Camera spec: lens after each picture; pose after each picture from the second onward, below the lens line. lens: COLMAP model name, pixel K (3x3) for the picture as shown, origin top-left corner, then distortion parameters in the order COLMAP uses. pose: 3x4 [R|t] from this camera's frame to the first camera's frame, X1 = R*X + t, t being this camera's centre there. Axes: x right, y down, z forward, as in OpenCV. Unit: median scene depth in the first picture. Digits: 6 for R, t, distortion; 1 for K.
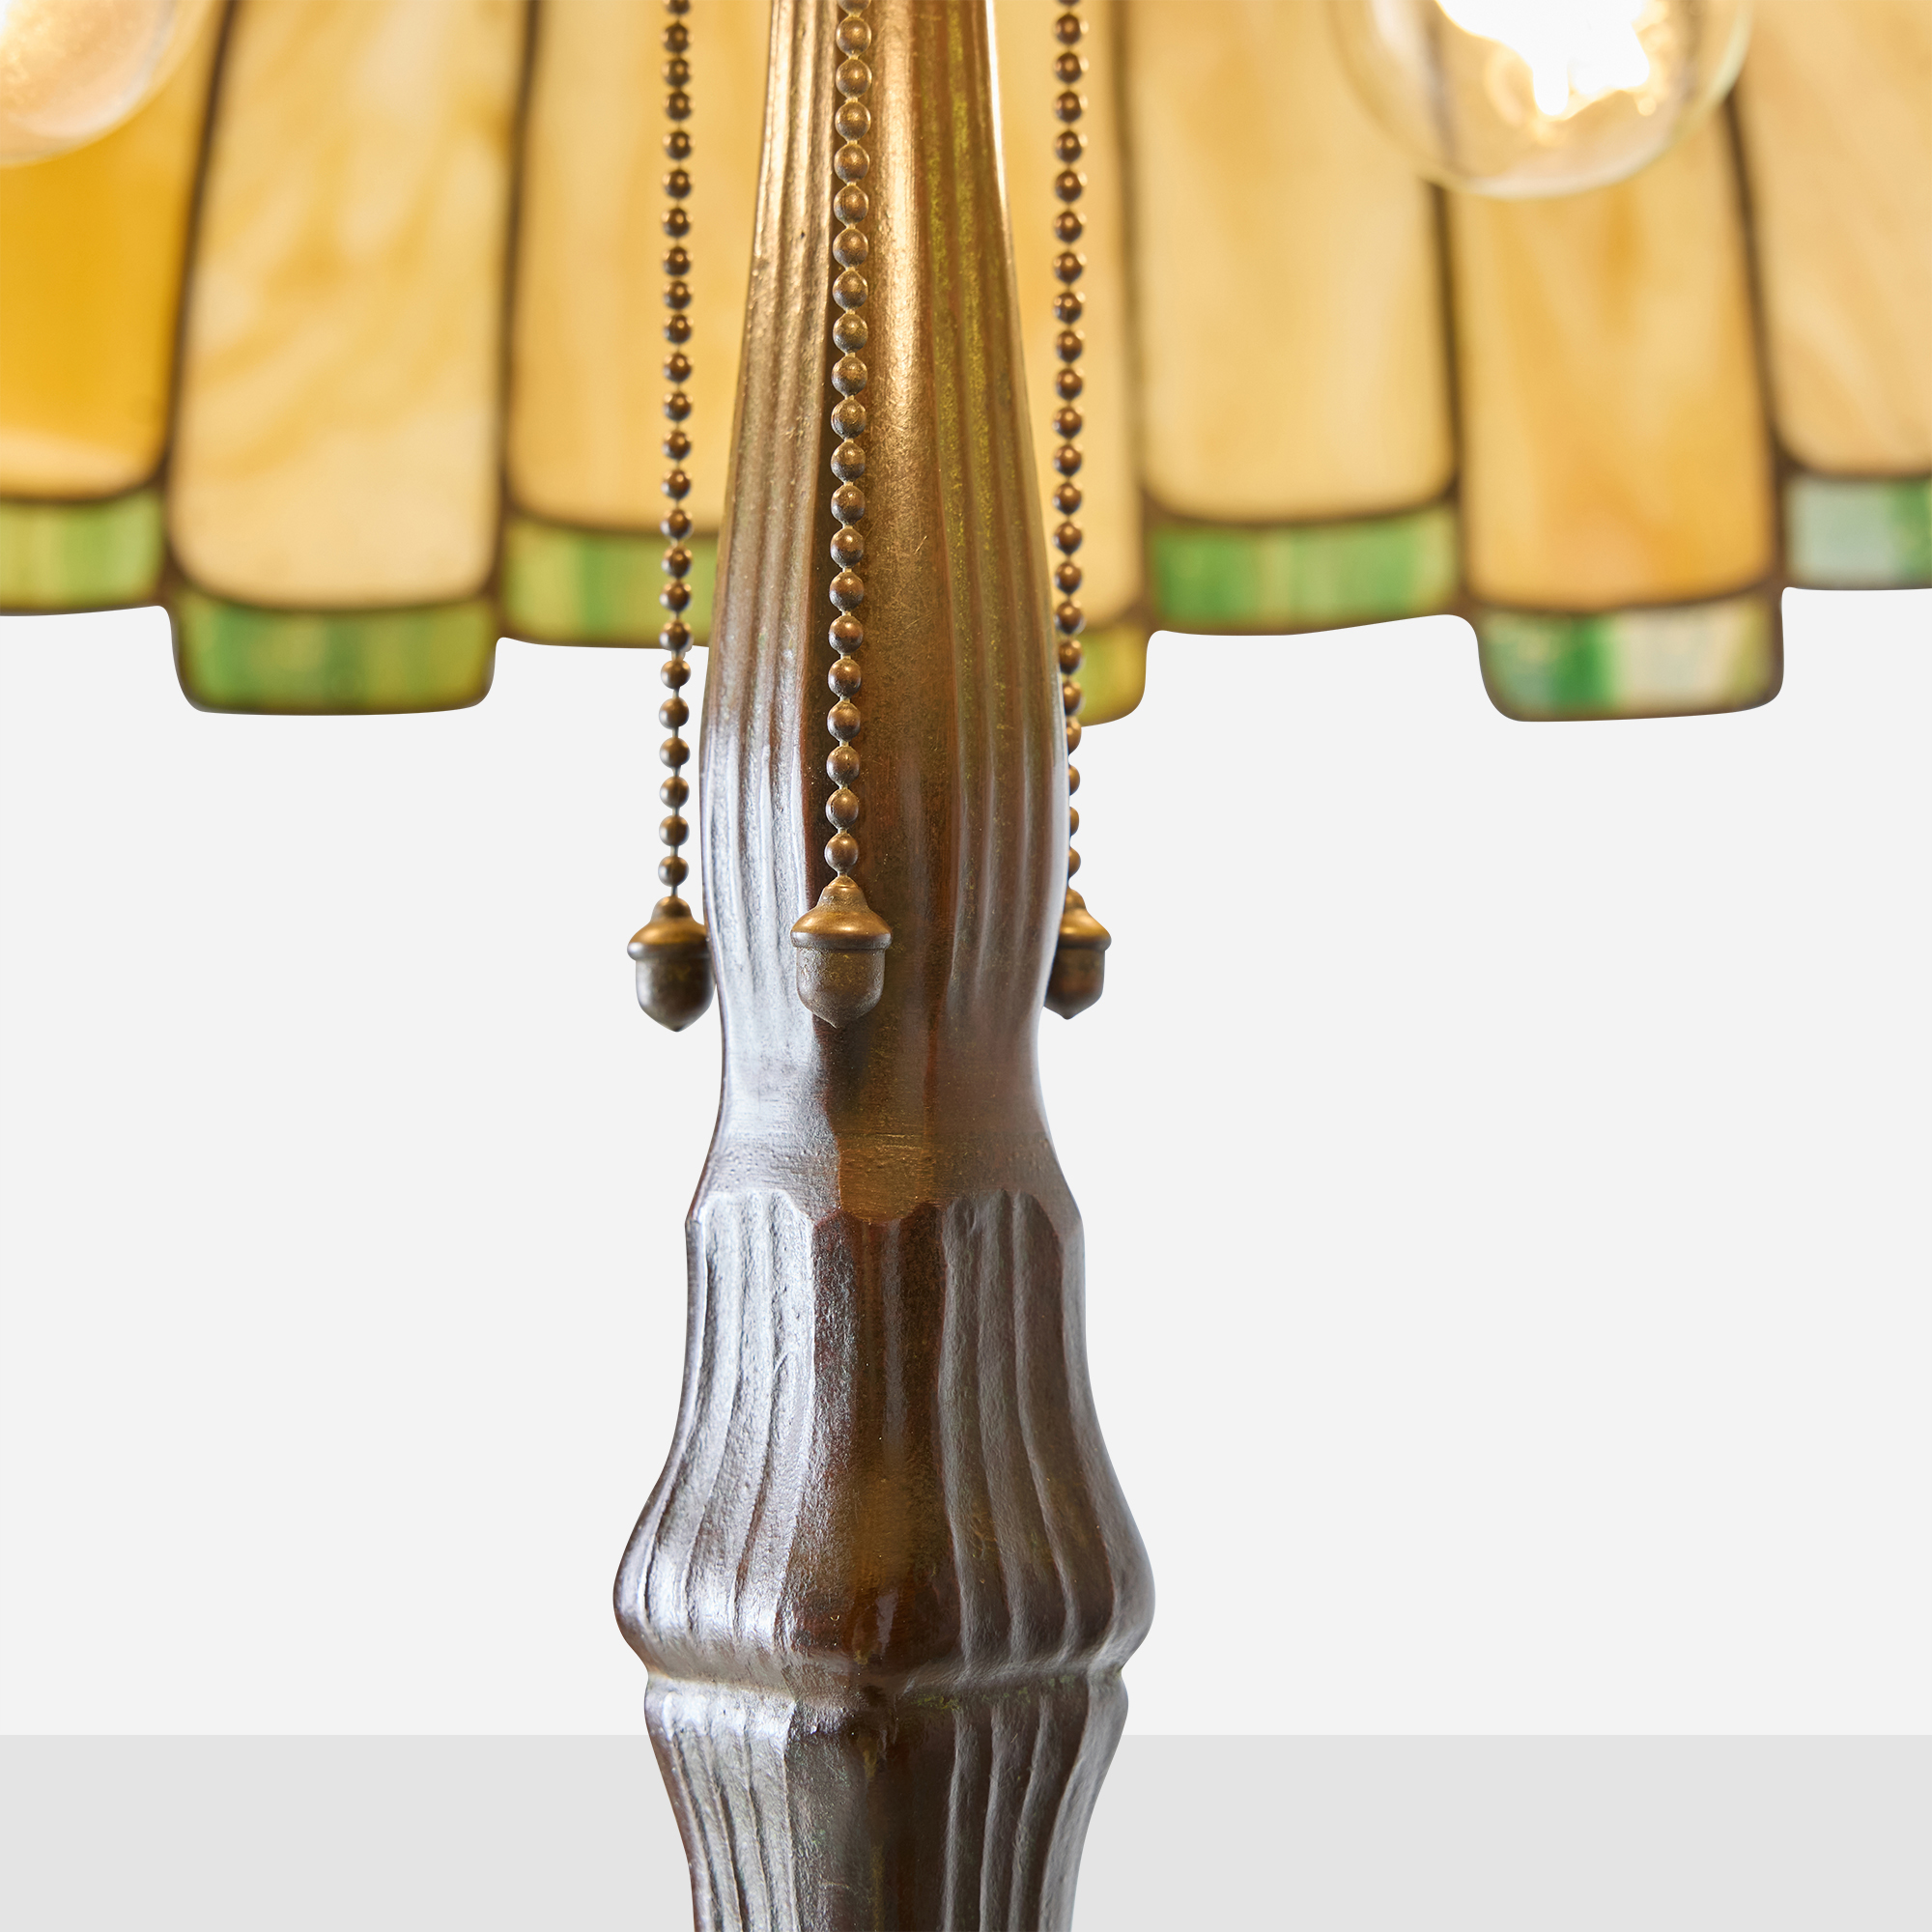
lens RADIAL K [[4264.6, 0, 966.0], [0, 4264.6, 966.0], [0, 0, 1]] dist [-0.006135, -0.302812]
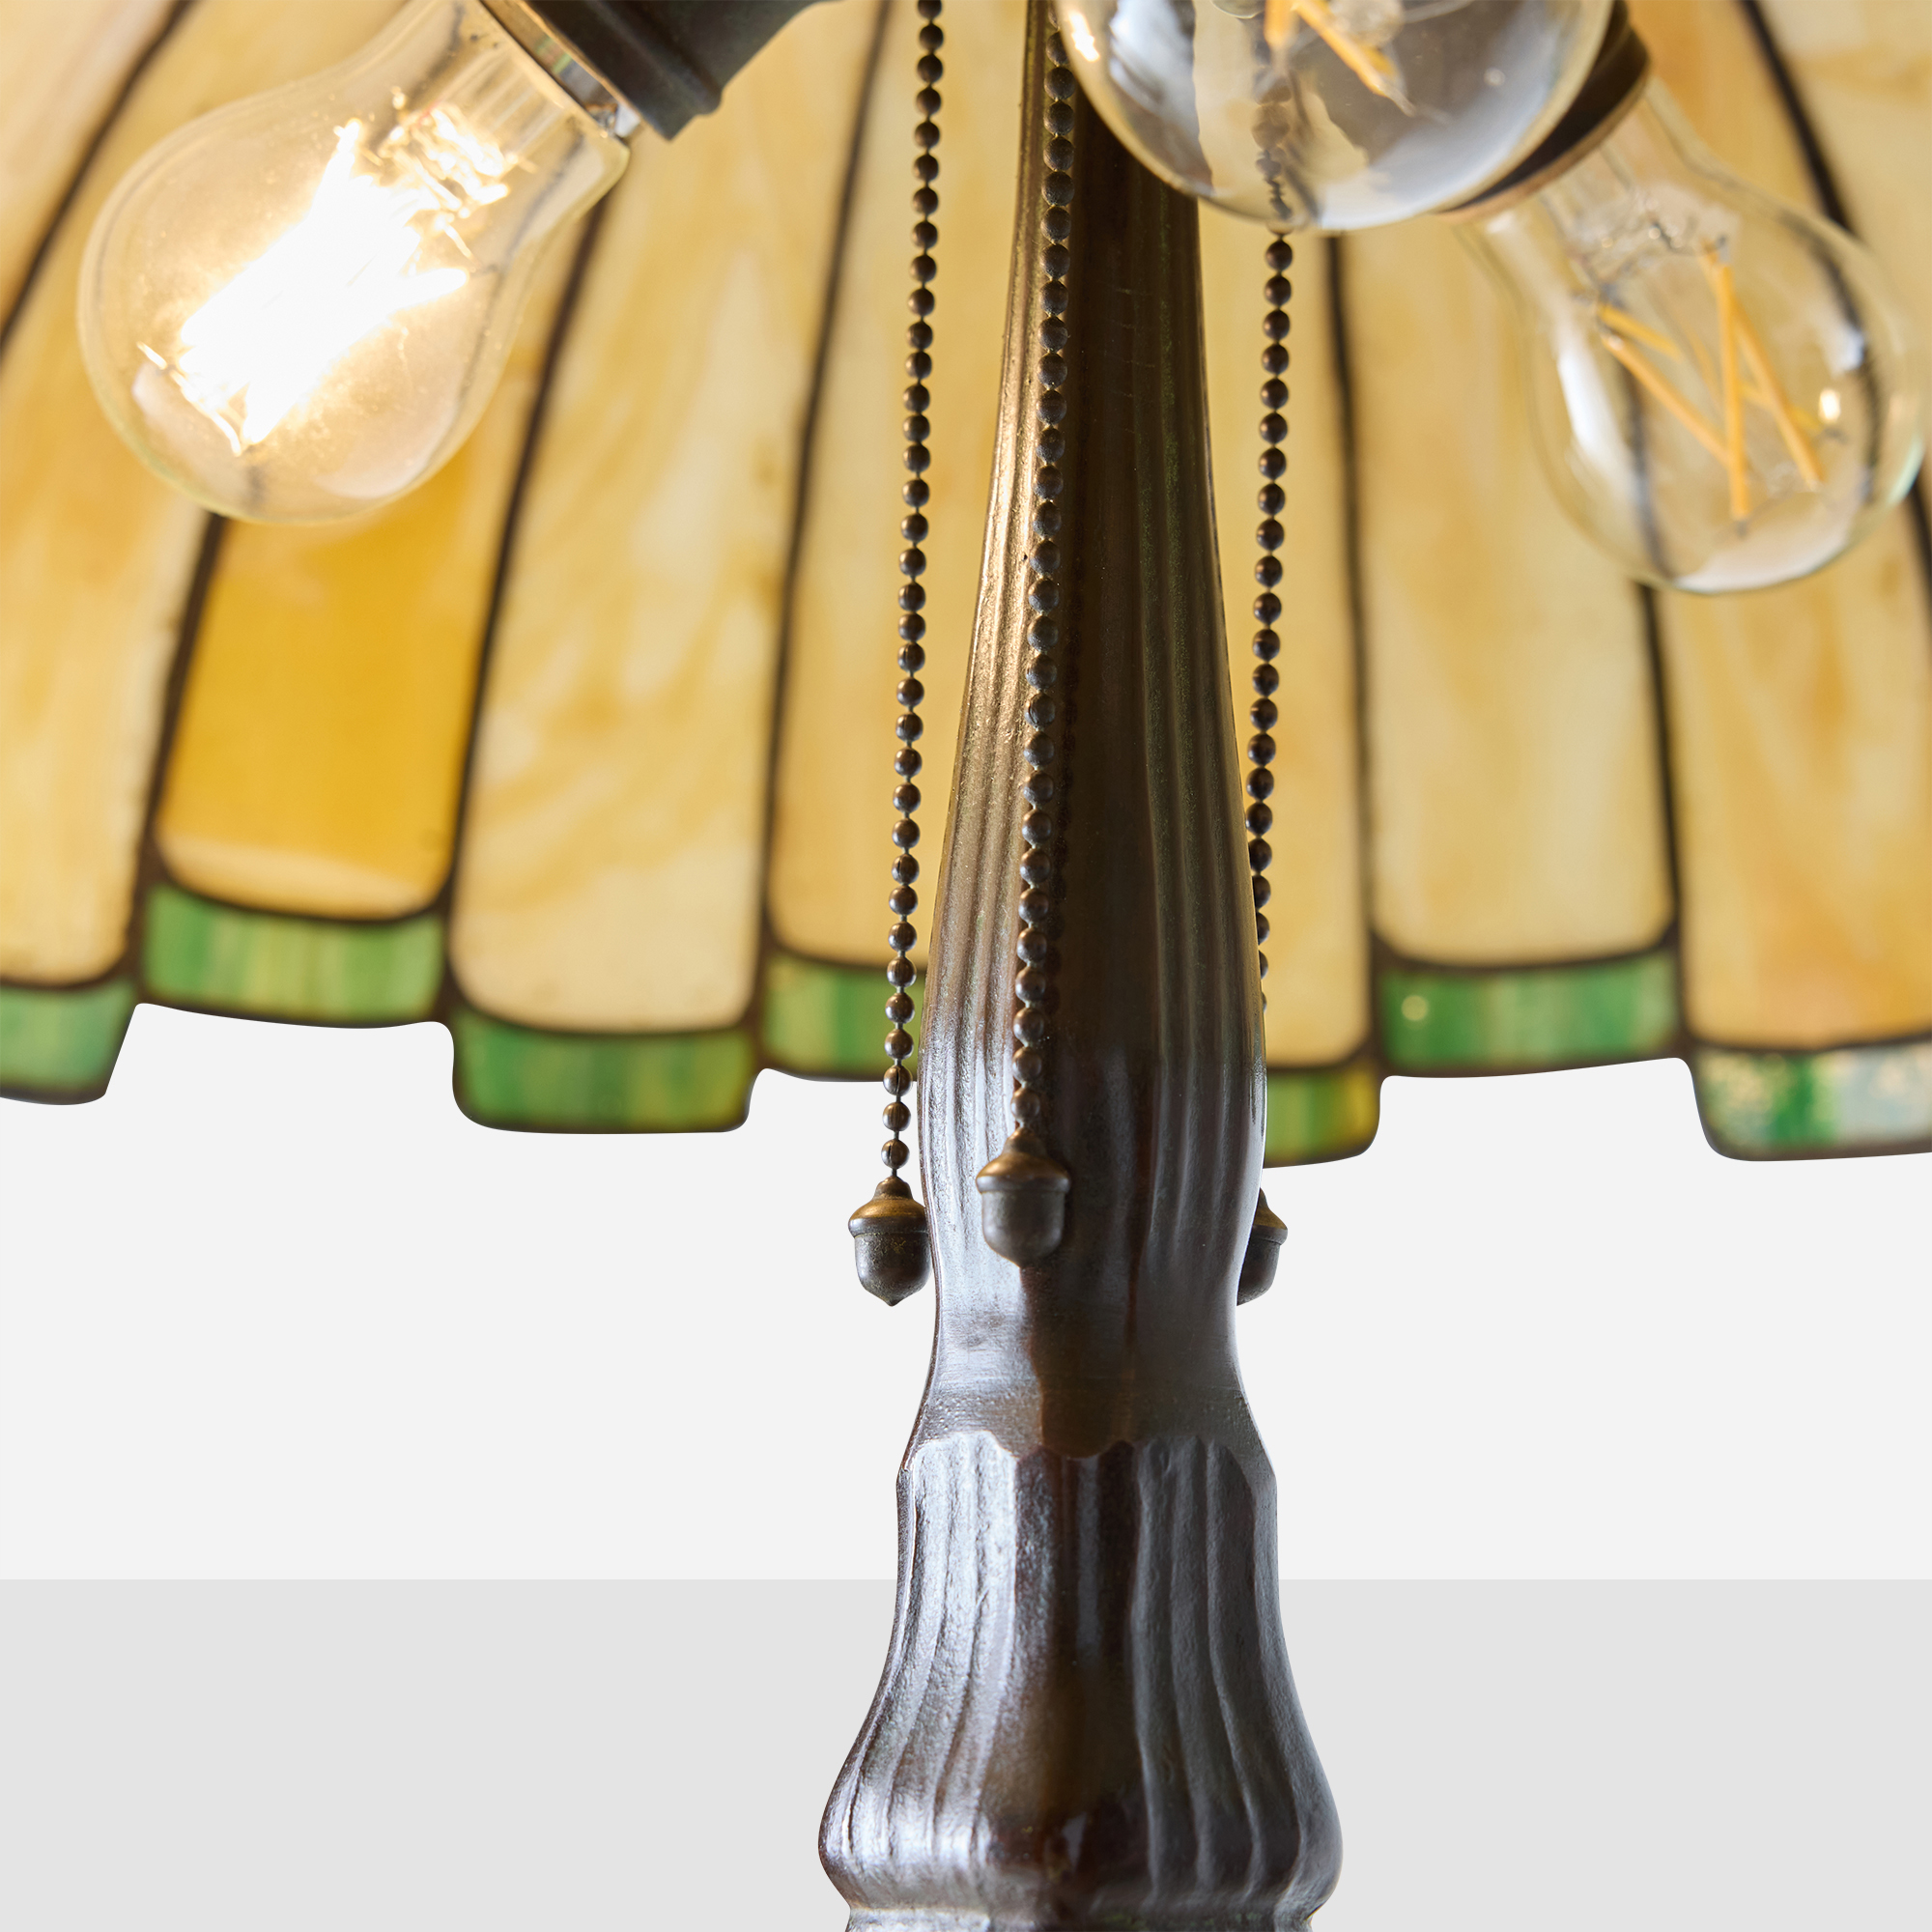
lens RADIAL K [[4264.6, 0, 966.0], [0, 4264.6, 966.0], [0, 0, 1]] dist [-0.006135, -0.302812]
pose [[0.997542, 0.010817, -0.069230, 0.022943], [-0.021927, 0.986579, -0.161806, 0.107573], [0.066551, 0.162926, 0.984391, -0.056318]]
